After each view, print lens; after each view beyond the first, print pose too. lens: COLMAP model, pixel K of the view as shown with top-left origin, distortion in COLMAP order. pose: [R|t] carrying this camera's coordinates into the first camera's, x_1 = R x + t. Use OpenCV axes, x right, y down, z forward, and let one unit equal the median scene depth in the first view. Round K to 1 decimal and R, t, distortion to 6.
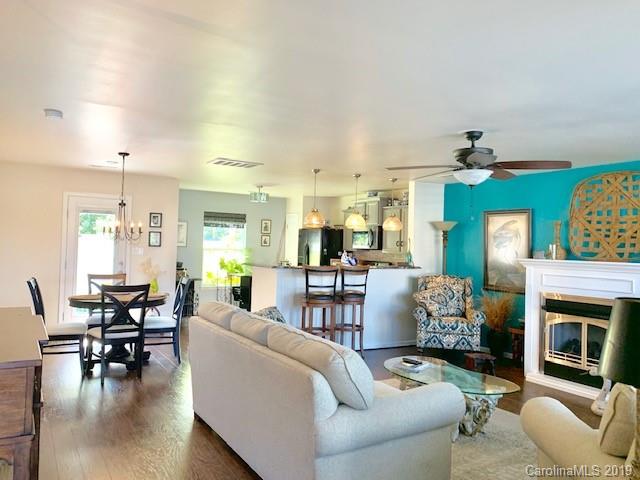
lens RADIAL K [[488.6, 0, 328.4], [0, 488.6, 232.6], [0, 0, 1]] dist [0.026470, -0.019132]
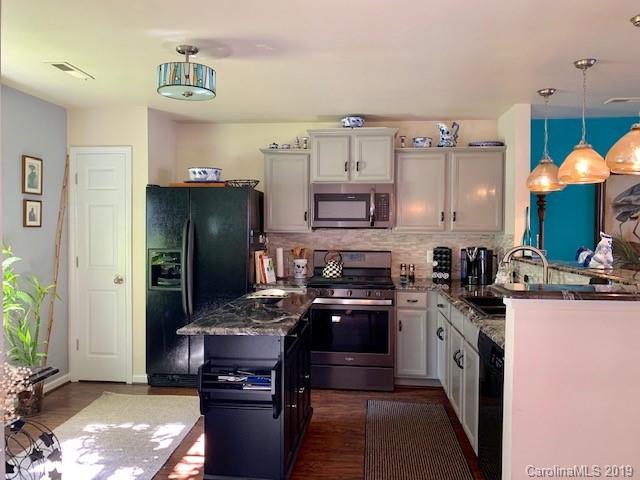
lens RADIAL K [[488.6, 0, 320.3], [0, 488.6, 236.6], [0, 0, 1]] dist [0.026470, -0.019132]
pose [[0.603119, -0.043069, 0.796488, -0.521568], [-0.007770, 0.998177, 0.059858, 0.017509], [-0.797614, -0.042290, 0.601684, 1.052679]]
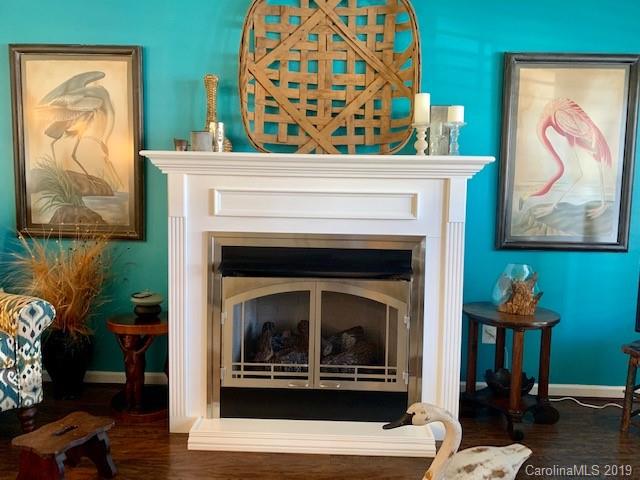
lens RADIAL K [[488.6, 0, 318.9], [0, 488.6, 238.2], [0, 0, 1]] dist [0.026470, -0.019132]
pose [[0.553169, -0.088040, 0.828404, 0.128835], [-0.026825, 0.992002, 0.123339, 0.067826], [-0.832637, -0.090449, 0.546383, 0.651038]]
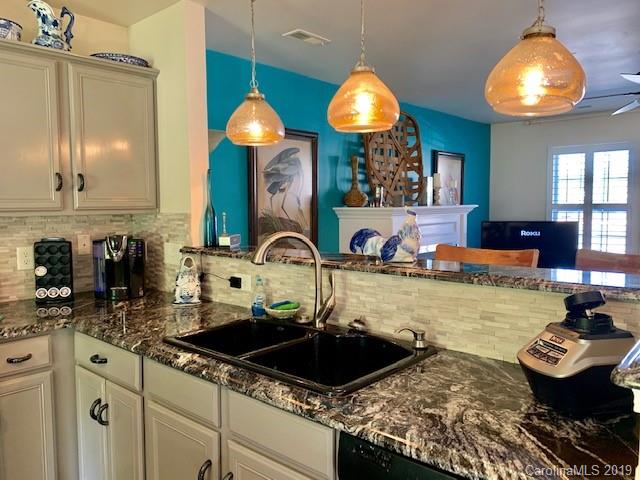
lens RADIAL K [[488.6, 0, 317.5], [0, 488.6, 238.7], [0, 0, 1]] dist [0.026470, -0.019132]
pose [[-0.279386, -0.098485, 0.955115, -0.250993], [-0.024538, 0.995133, 0.095434, 0.032482], [-0.959865, 0.003227, -0.280443, 1.267871]]
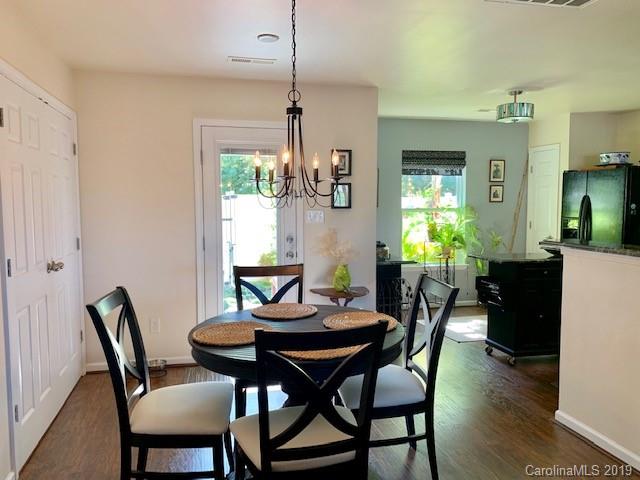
lens RADIAL K [[488.6, 0, 318.8], [0, 488.6, 240.3], [0, 0, 1]] dist [0.026470, -0.019132]
pose [[0.949944, -0.007099, -0.312338, -0.262103], [0.039147, 0.994567, 0.096455, 0.011636], [0.309957, -0.103854, 0.945061, 0.580564]]
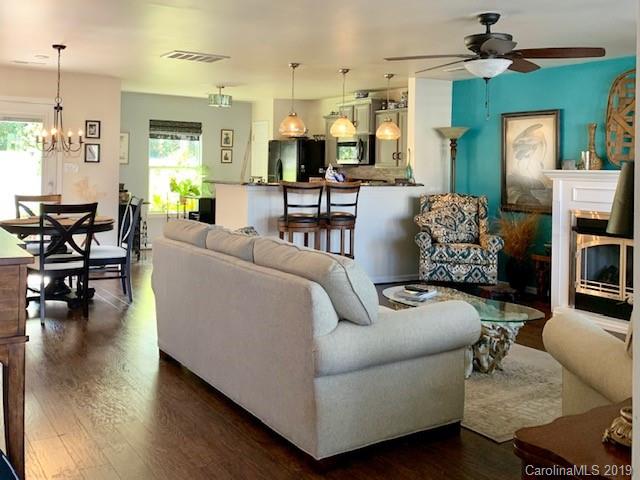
lens RADIAL K [[639.7, 0, 300.3], [0, 639.7, 165.5], [0, 0, 1]] dist [0.028004, 0.000000]
pose [[0.999948, -0.009806, 0.002840, -0.021370], [0.009740, 0.999704, 0.022288, 0.017646], [-0.003058, -0.022260, 0.999748, -0.069086]]
